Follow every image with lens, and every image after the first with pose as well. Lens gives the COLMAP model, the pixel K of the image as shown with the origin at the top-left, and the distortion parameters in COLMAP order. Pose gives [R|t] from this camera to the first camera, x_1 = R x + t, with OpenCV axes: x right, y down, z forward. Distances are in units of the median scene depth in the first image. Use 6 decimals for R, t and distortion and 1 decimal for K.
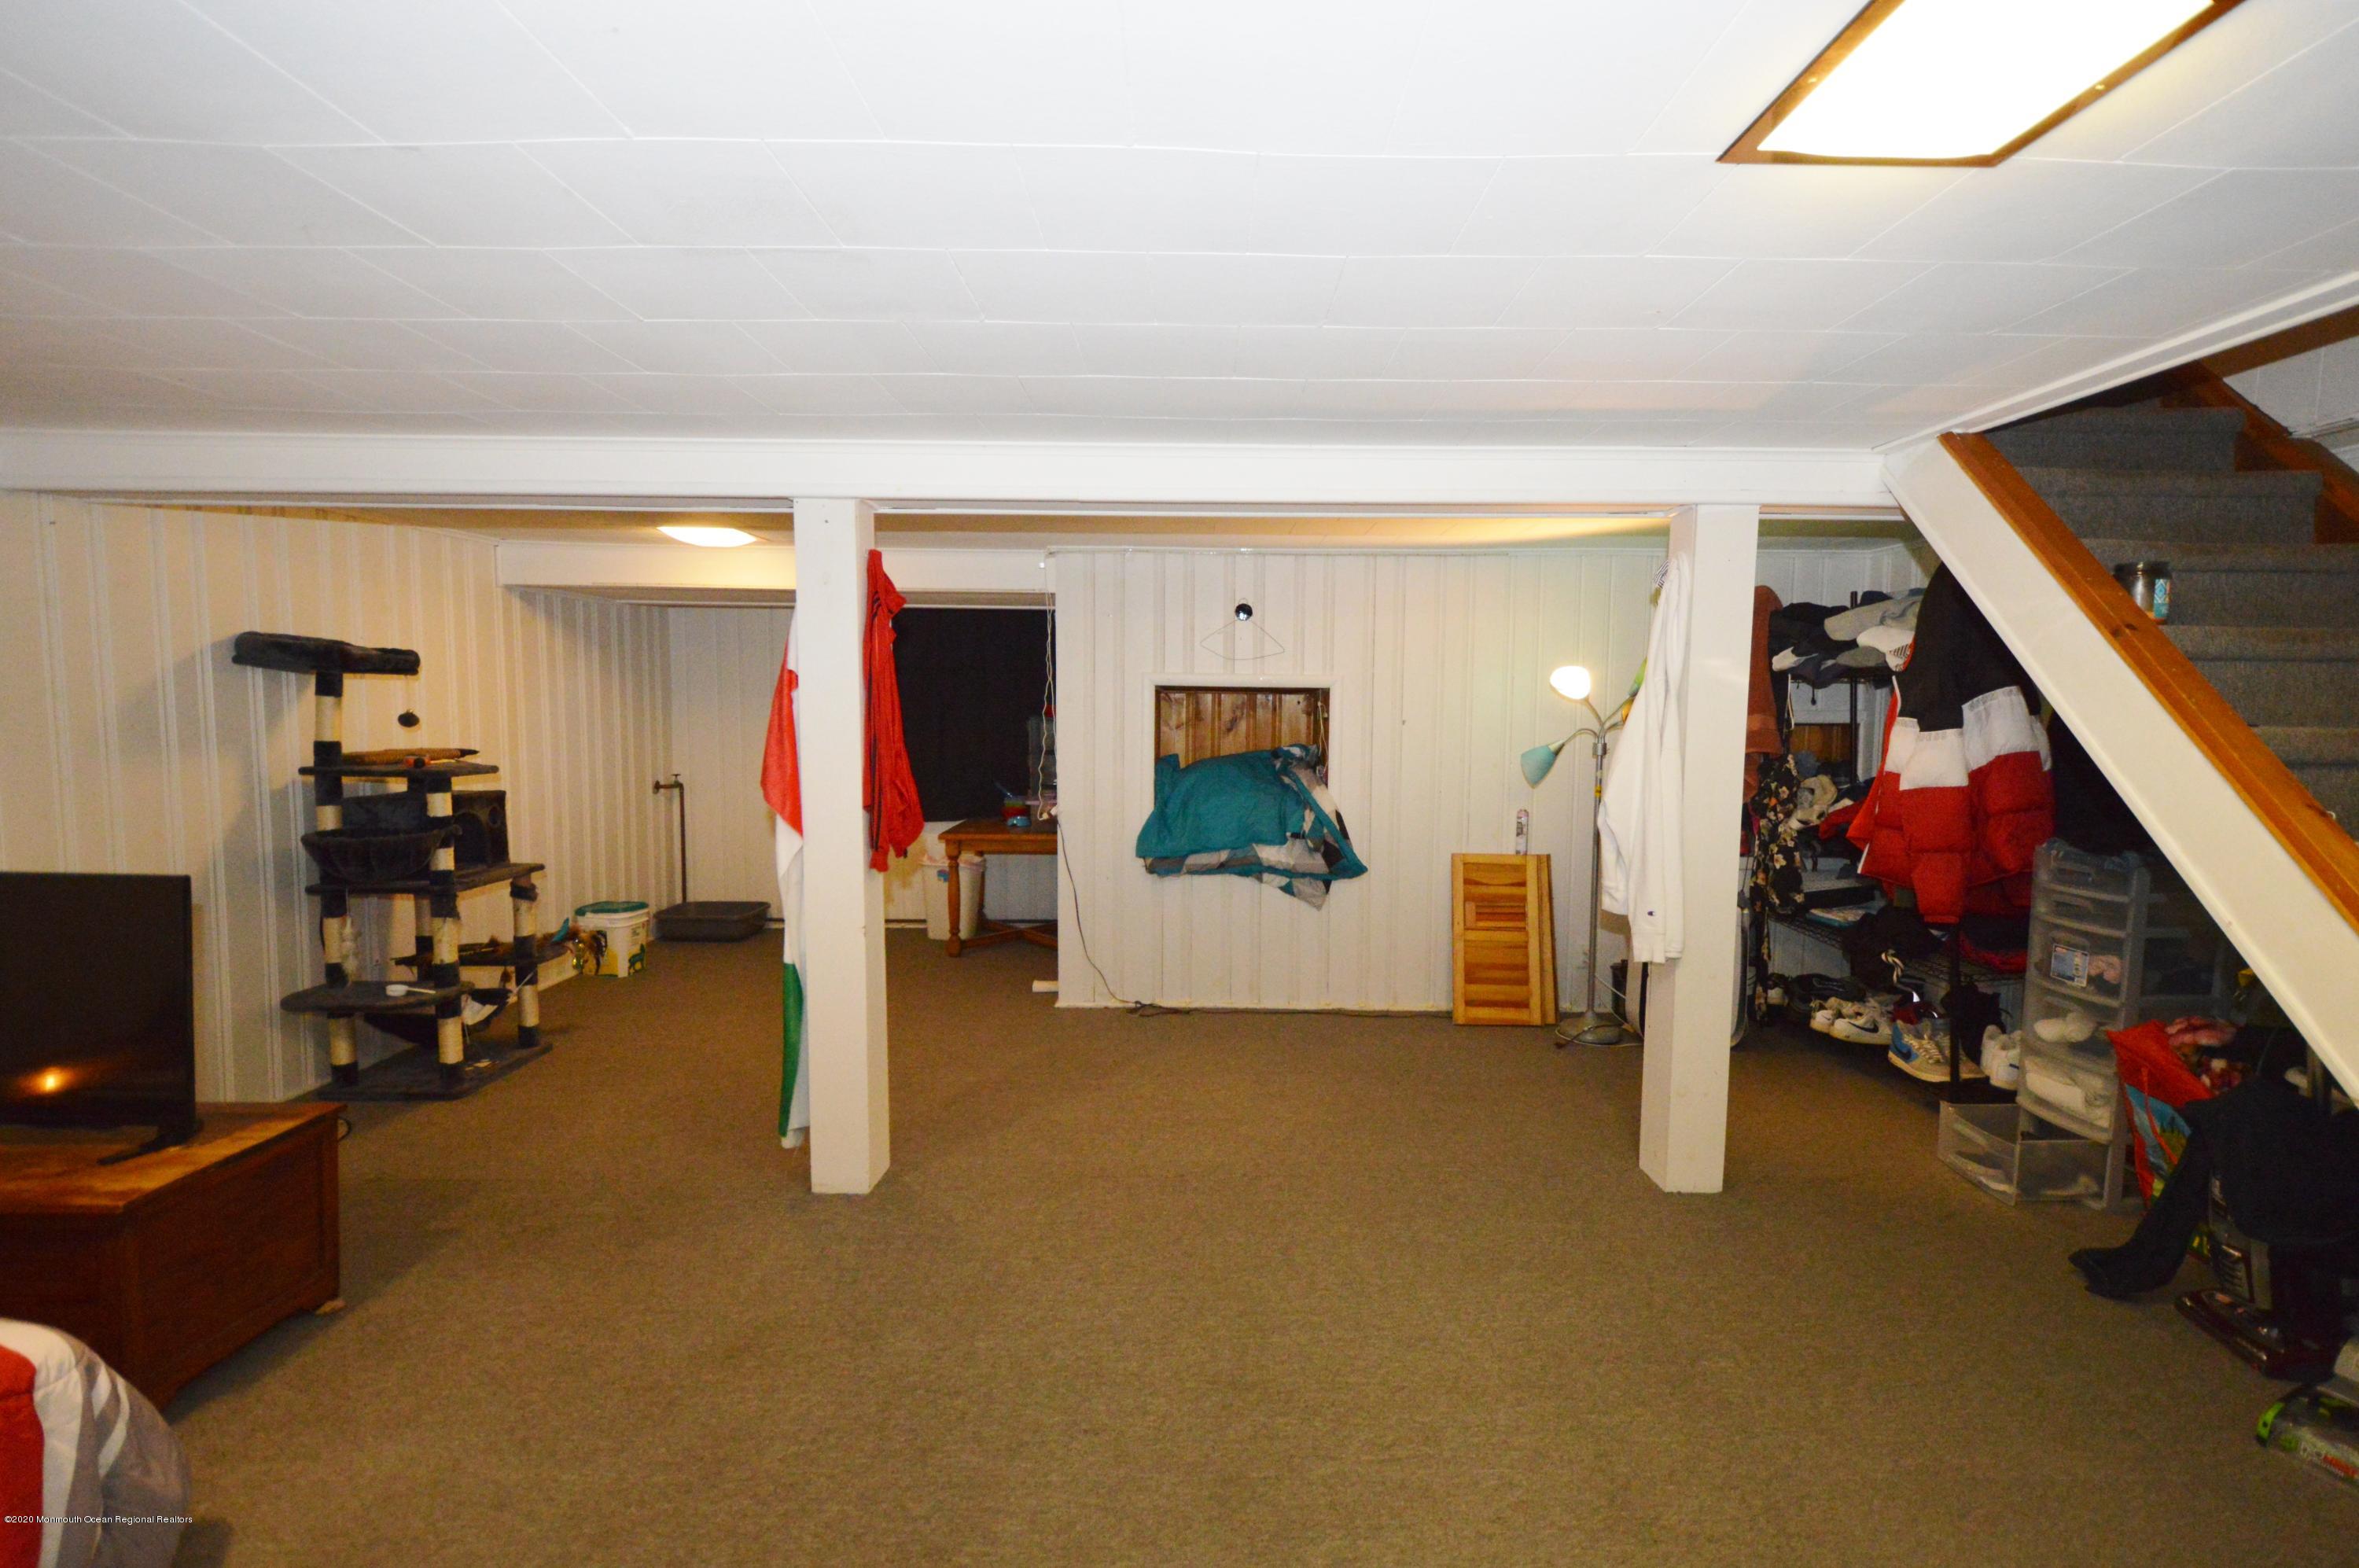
lens RADIAL K [[1060.1, 0, 1195.8], [0, 1060.1, 791.4], [0, 0, 1]] dist [0.011263, -0.008605]
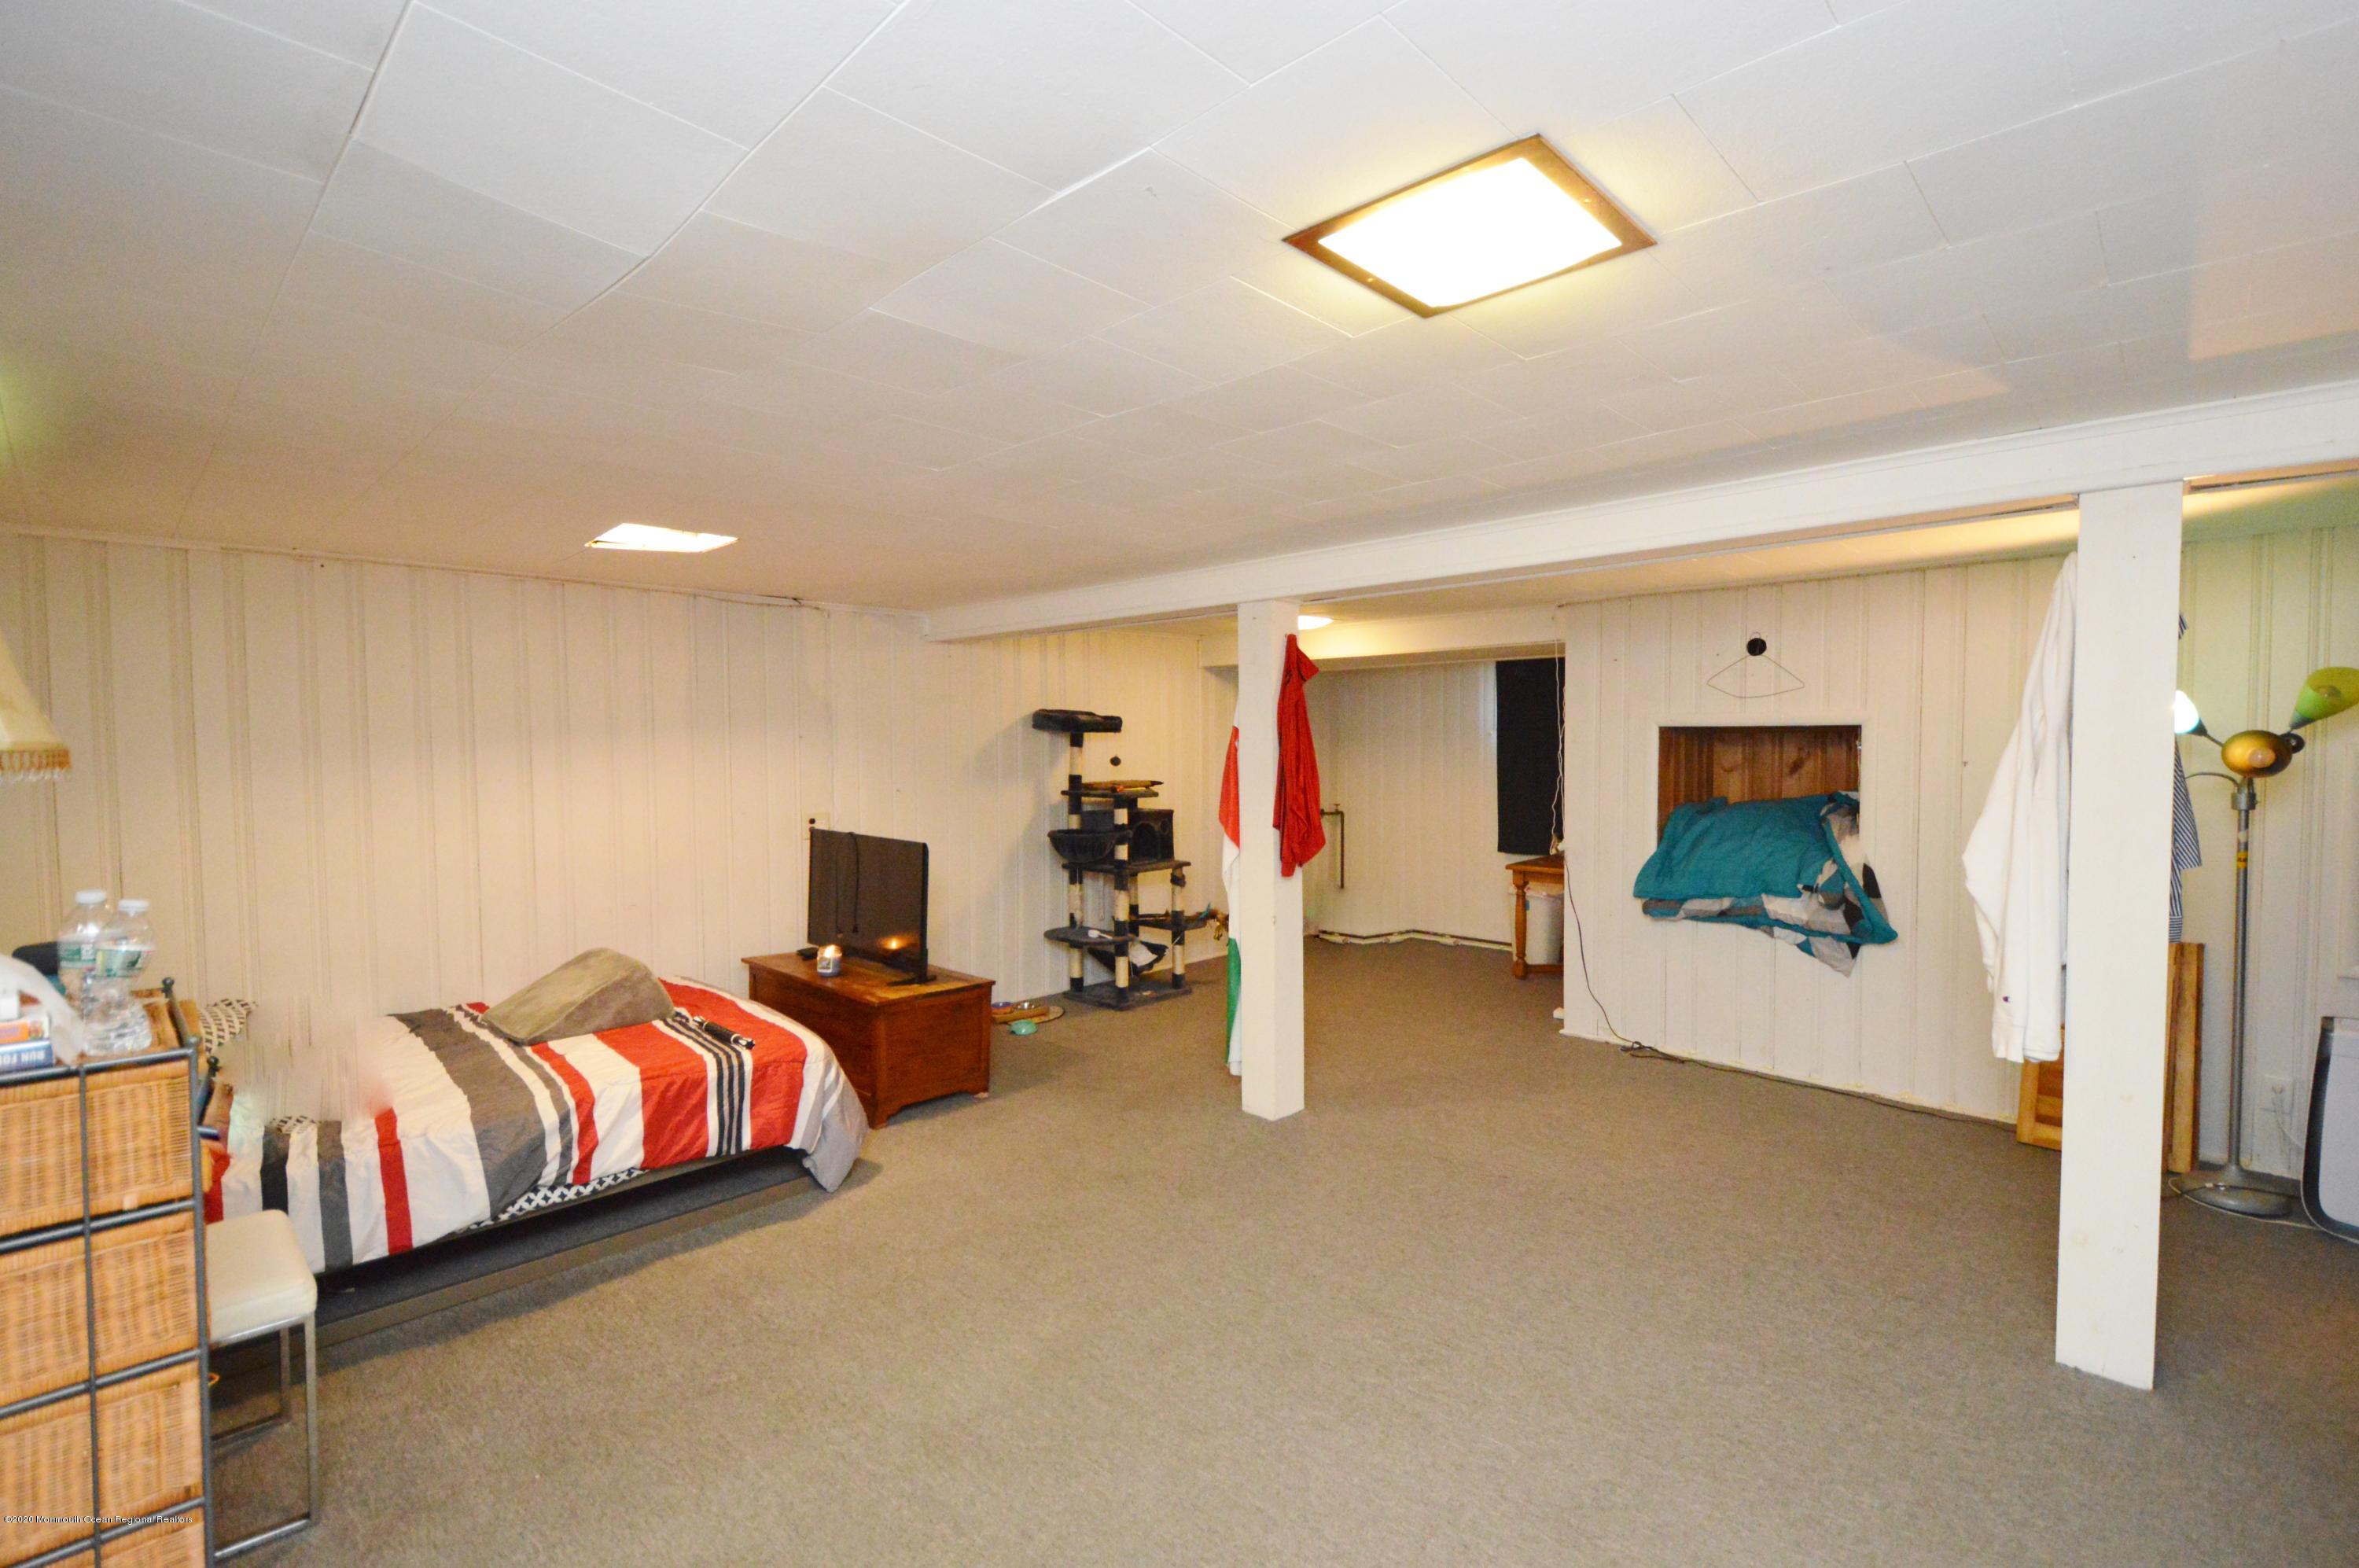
lens RADIAL K [[1060.1, 0, 1195.8], [0, 1060.1, 791.4], [0, 0, 1]] dist [0.011263, -0.008605]
pose [[0.713801, 0.019791, -0.700069, 0.392473], [-0.045458, 0.998802, -0.018114, -0.001024], [0.698871, 0.044754, 0.713846, -0.018074]]
